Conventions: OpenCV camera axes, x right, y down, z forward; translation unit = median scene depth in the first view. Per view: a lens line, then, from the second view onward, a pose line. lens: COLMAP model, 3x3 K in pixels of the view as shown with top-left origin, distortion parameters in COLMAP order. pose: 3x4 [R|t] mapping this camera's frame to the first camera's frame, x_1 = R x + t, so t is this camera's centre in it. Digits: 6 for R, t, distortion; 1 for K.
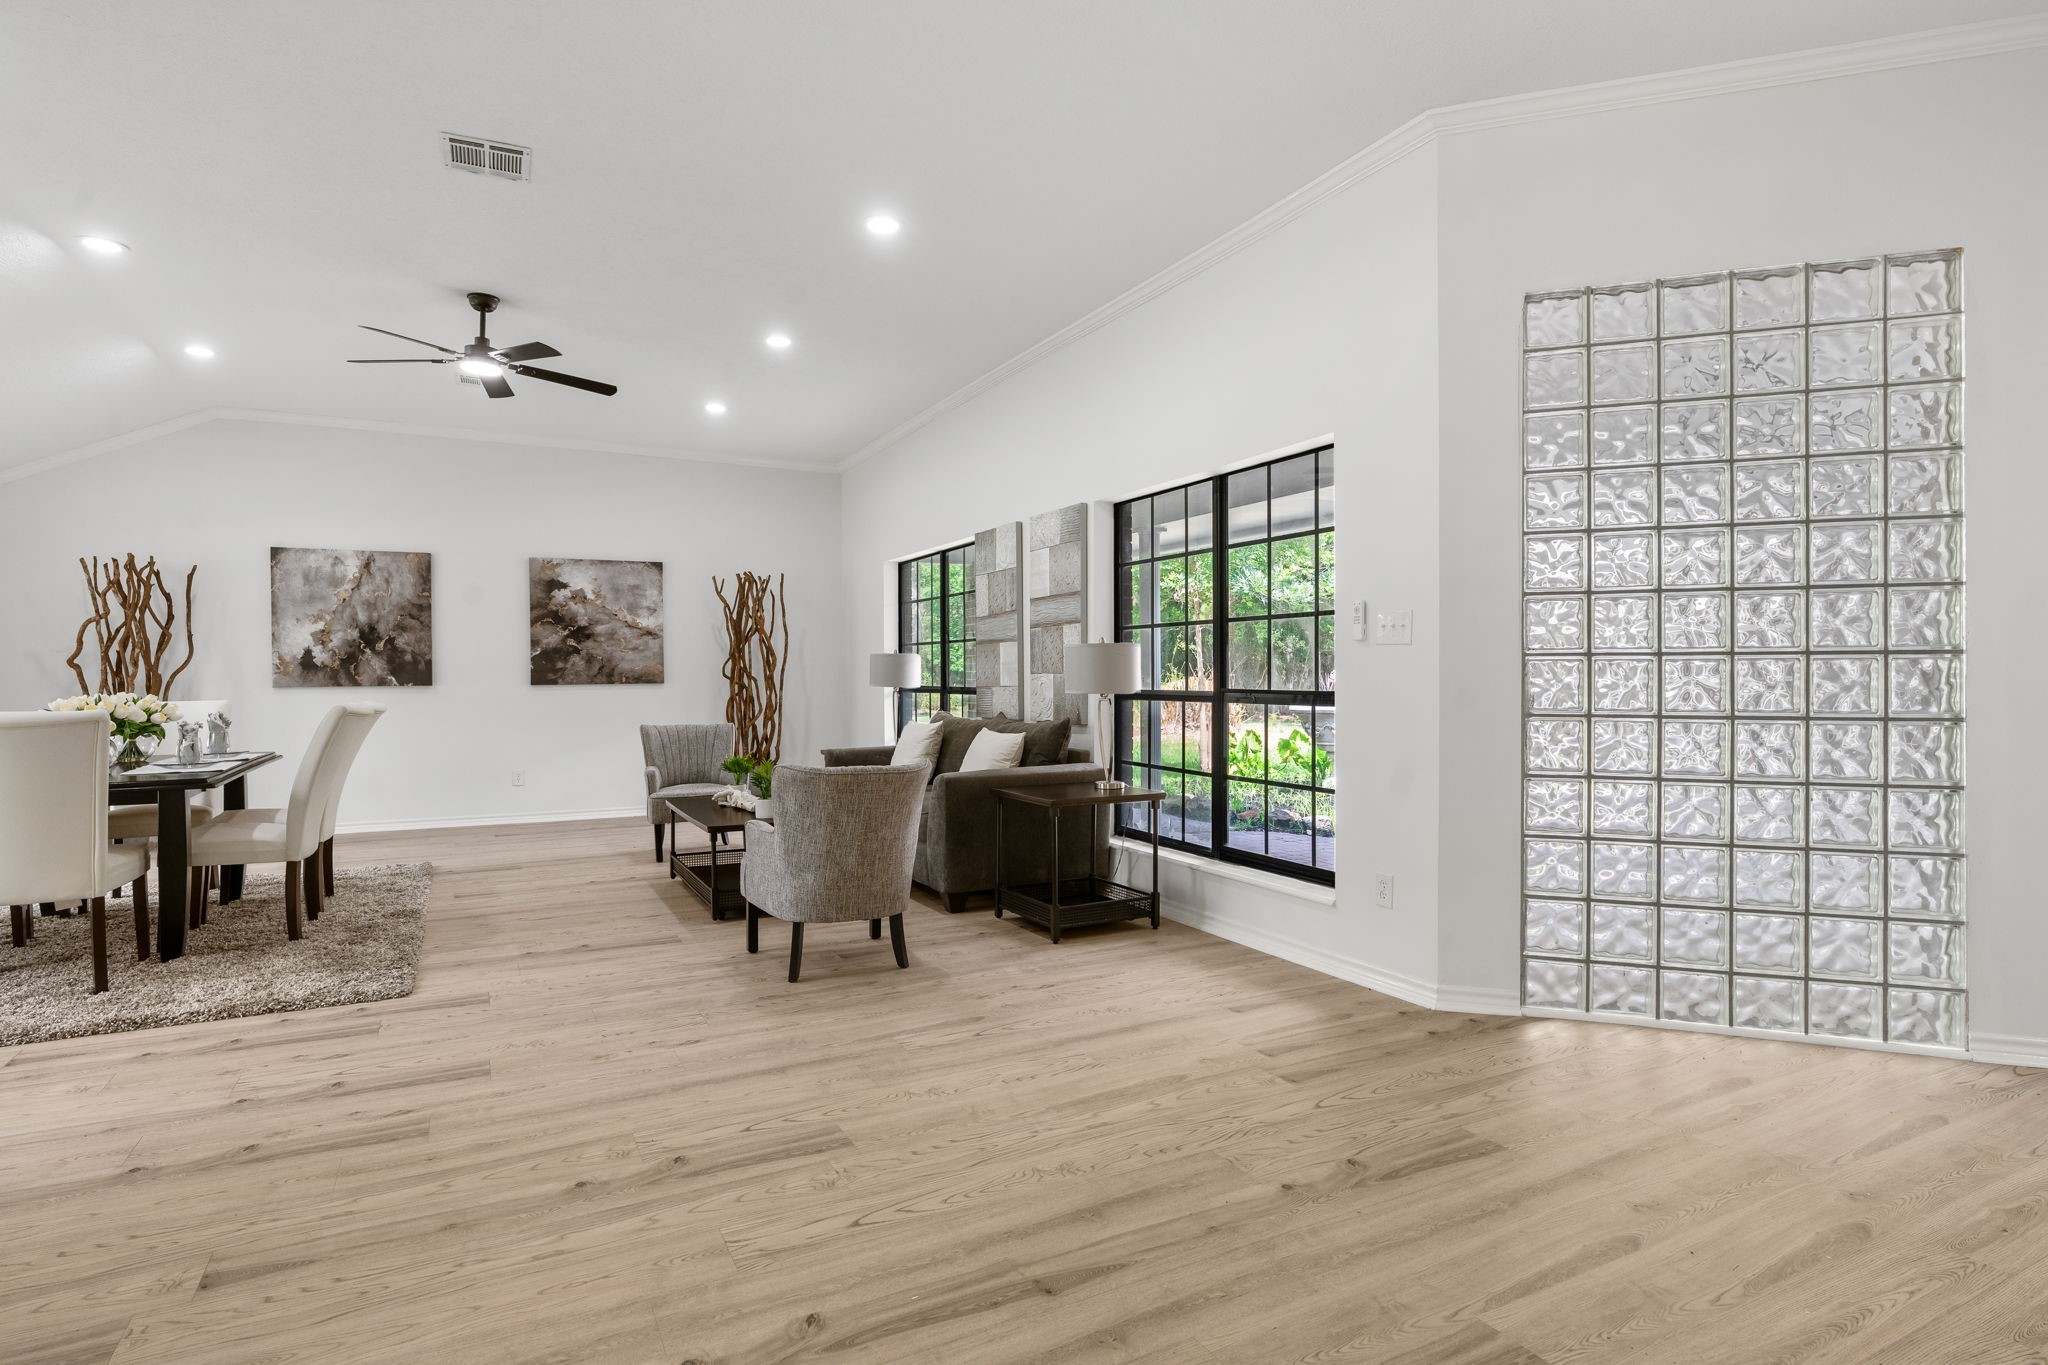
lens RADIAL K [[1038.5, 0, 1004.7], [0, 1038.5, 675.6], [0, 0, 1]] dist [0.003521, 0.001813]
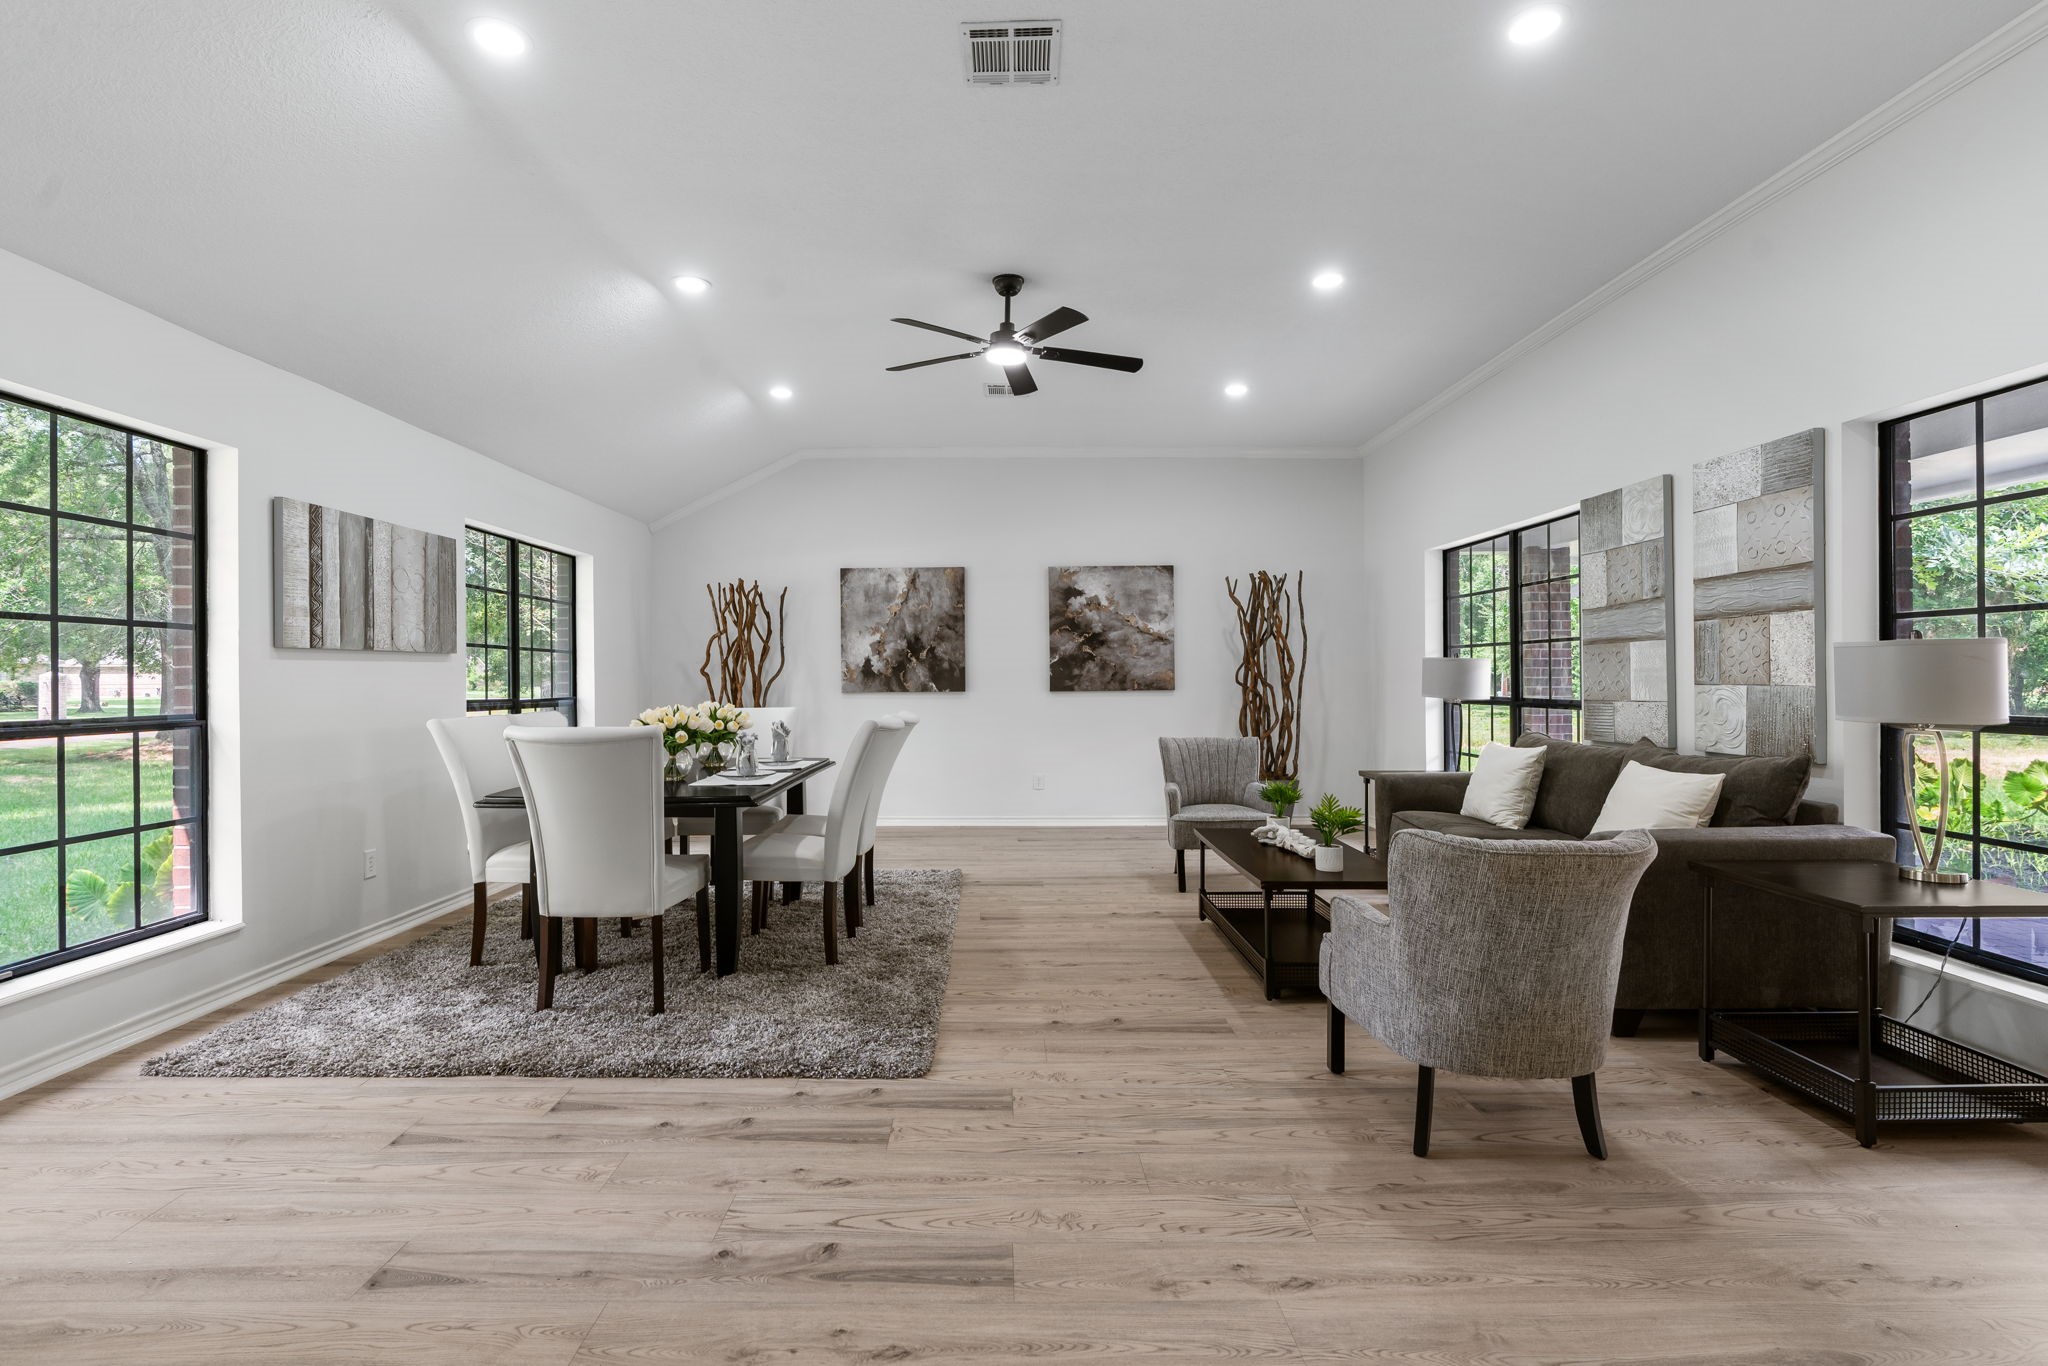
lens RADIAL K [[921.5, 0, 1007.6], [0, 921.5, 678.1], [0, 0, 1]] dist [-0.008825, -0.000433]
pose [[0.892912, 0.001288, -0.450228, -0.128402], [-0.000620, 0.999998, 0.001632, -0.008387], [0.450230, -0.001178, 0.892912, 0.260441]]
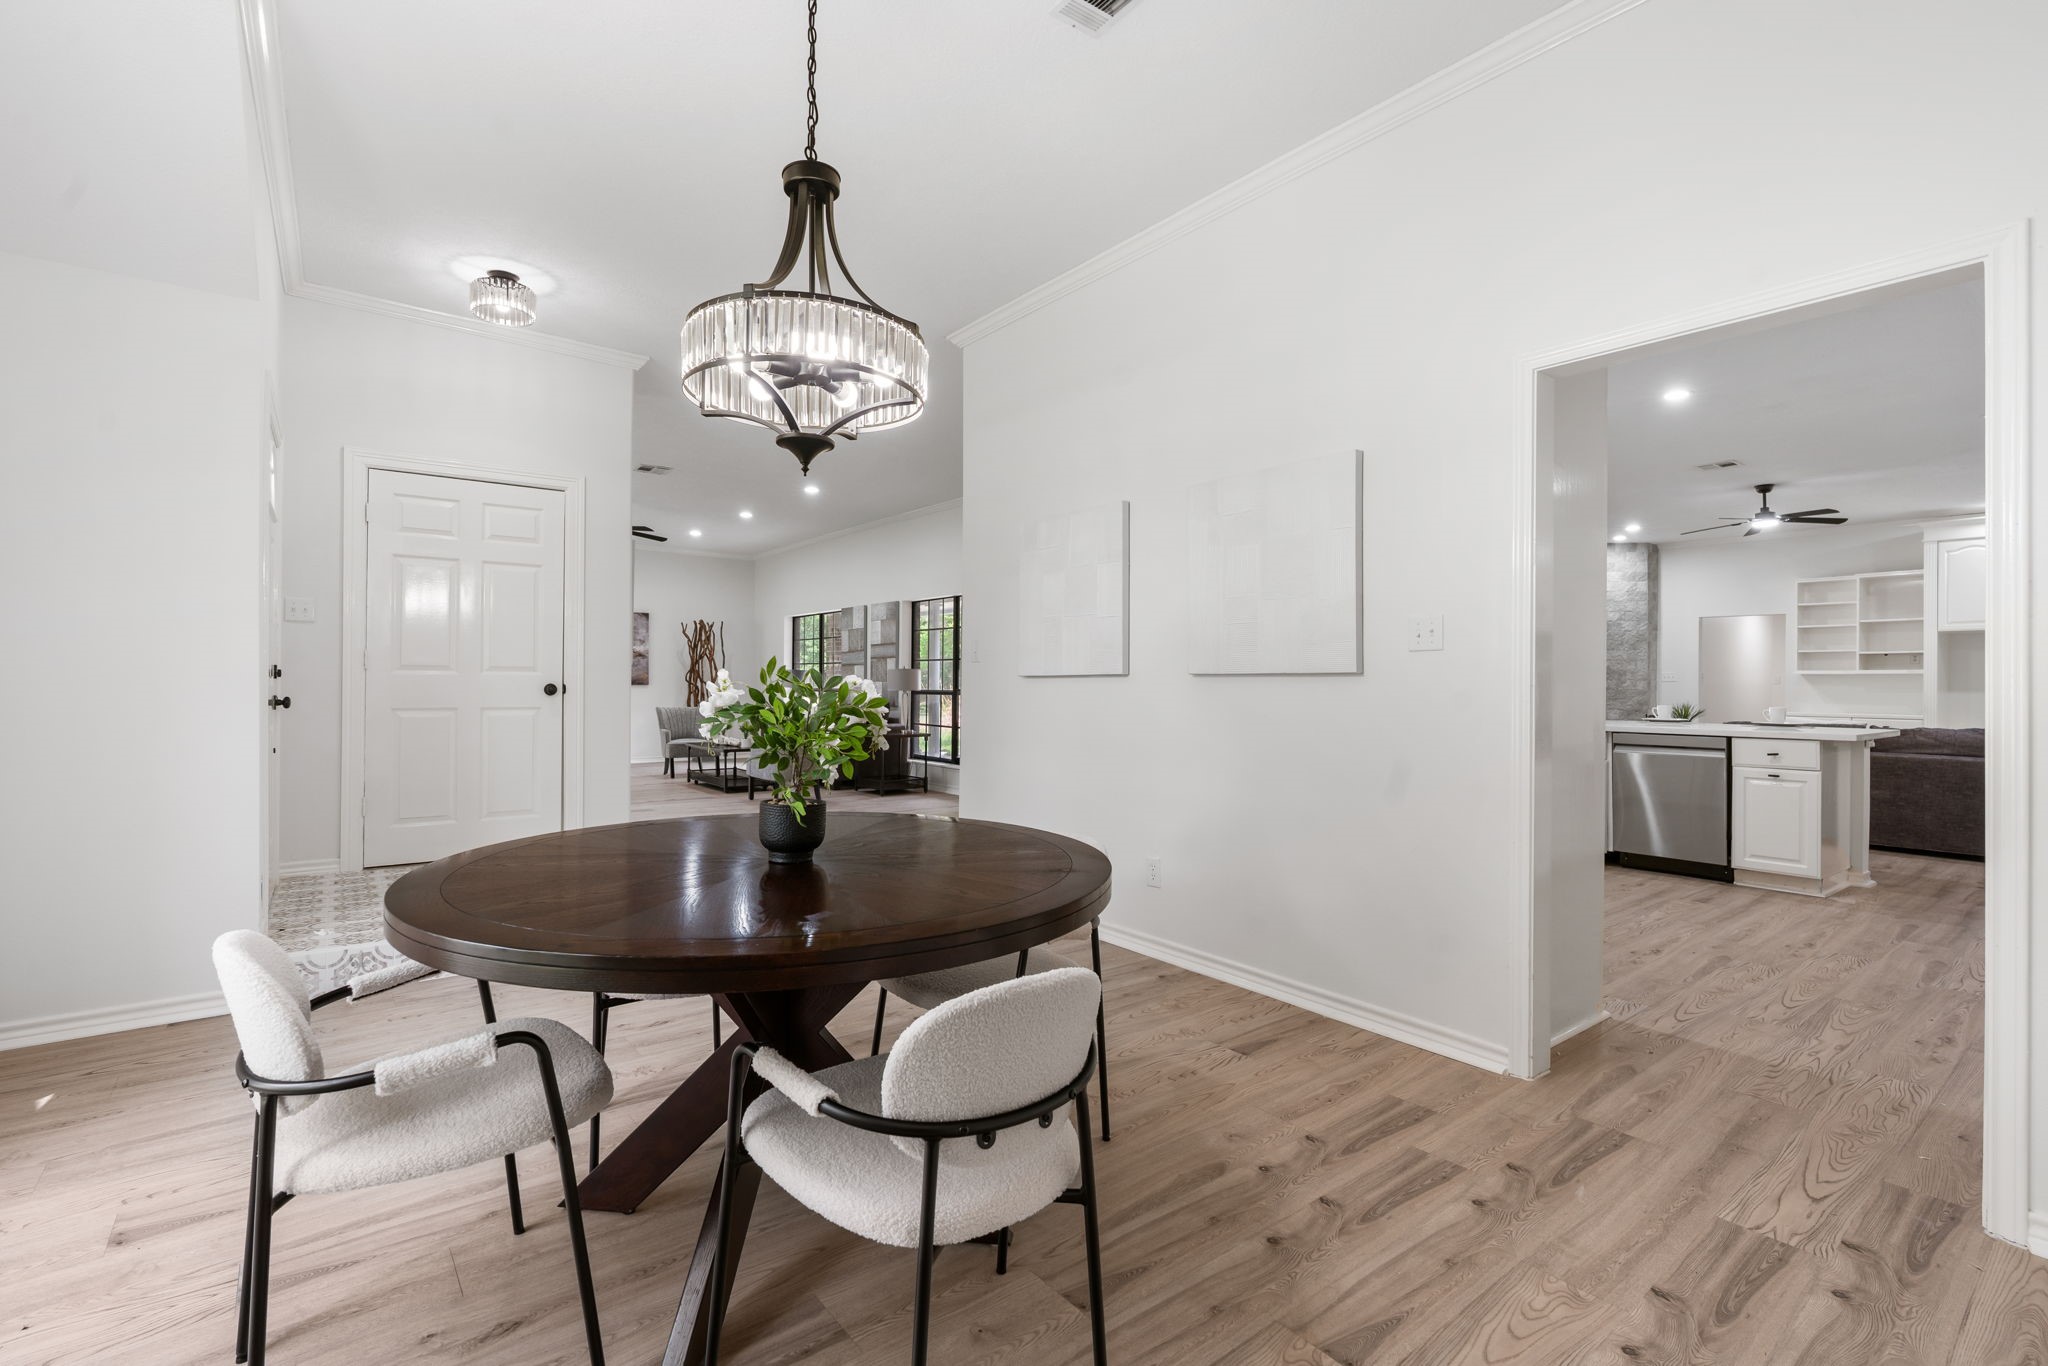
lens RADIAL K [[921.5, 0, 1018.0], [0, 921.5, 672.2], [0, 0, 1]] dist [-0.008825, -0.000433]
pose [[0.980337, 0.012068, 0.196959, -0.054176], [-0.010115, 0.999889, -0.010919, -0.003758], [-0.197069, 0.008713, 0.980351, -0.933470]]
